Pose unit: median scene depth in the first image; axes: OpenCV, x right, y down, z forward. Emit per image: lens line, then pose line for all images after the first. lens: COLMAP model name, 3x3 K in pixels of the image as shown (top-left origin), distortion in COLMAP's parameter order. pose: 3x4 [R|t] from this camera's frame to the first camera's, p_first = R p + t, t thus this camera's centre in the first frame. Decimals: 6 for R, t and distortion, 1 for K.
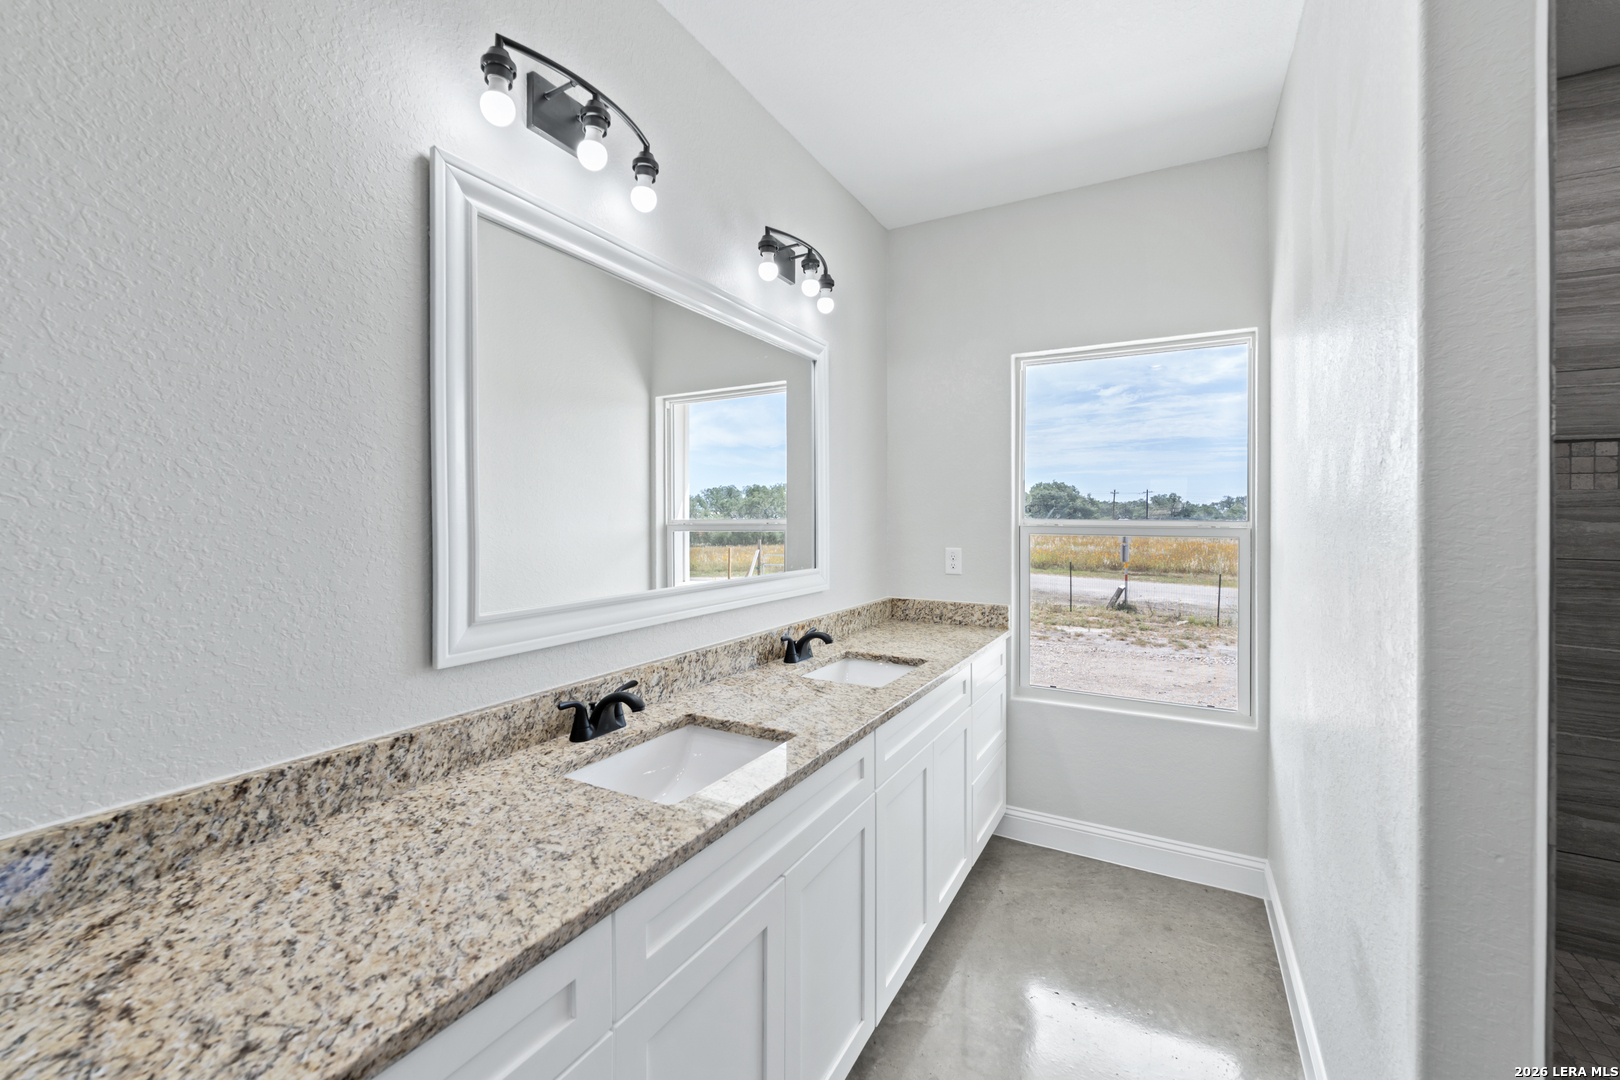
lens RADIAL K [[666.1, 0, 809.3], [0, 666.1, 531.3], [0, 0, 1]] dist [0.004449, -0.000103]
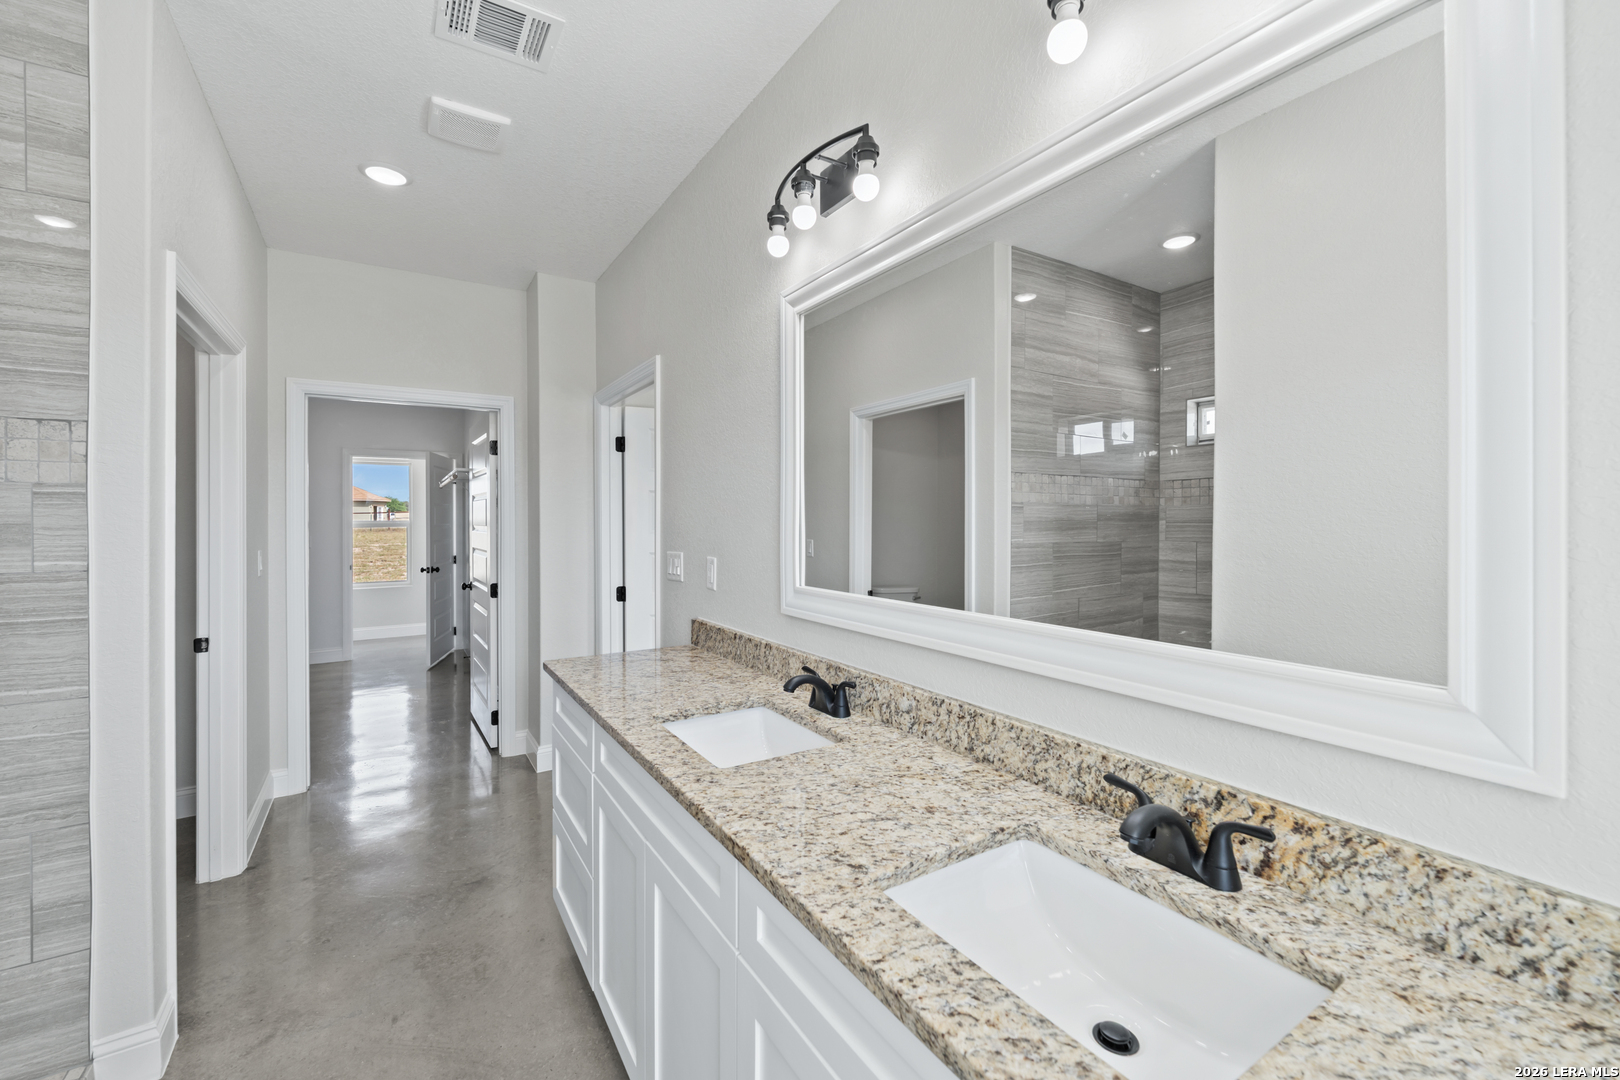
lens RADIAL K [[666.1, 0, 804.6], [0, 666.1, 530.2], [0, 0, 1]] dist [0.004449, -0.000103]
pose [[-0.491740, 0.004971, -0.870728, 0.583786], [-0.022100, 0.999590, 0.018188, -0.017648], [0.870461, 0.028187, -0.491429, 1.298994]]
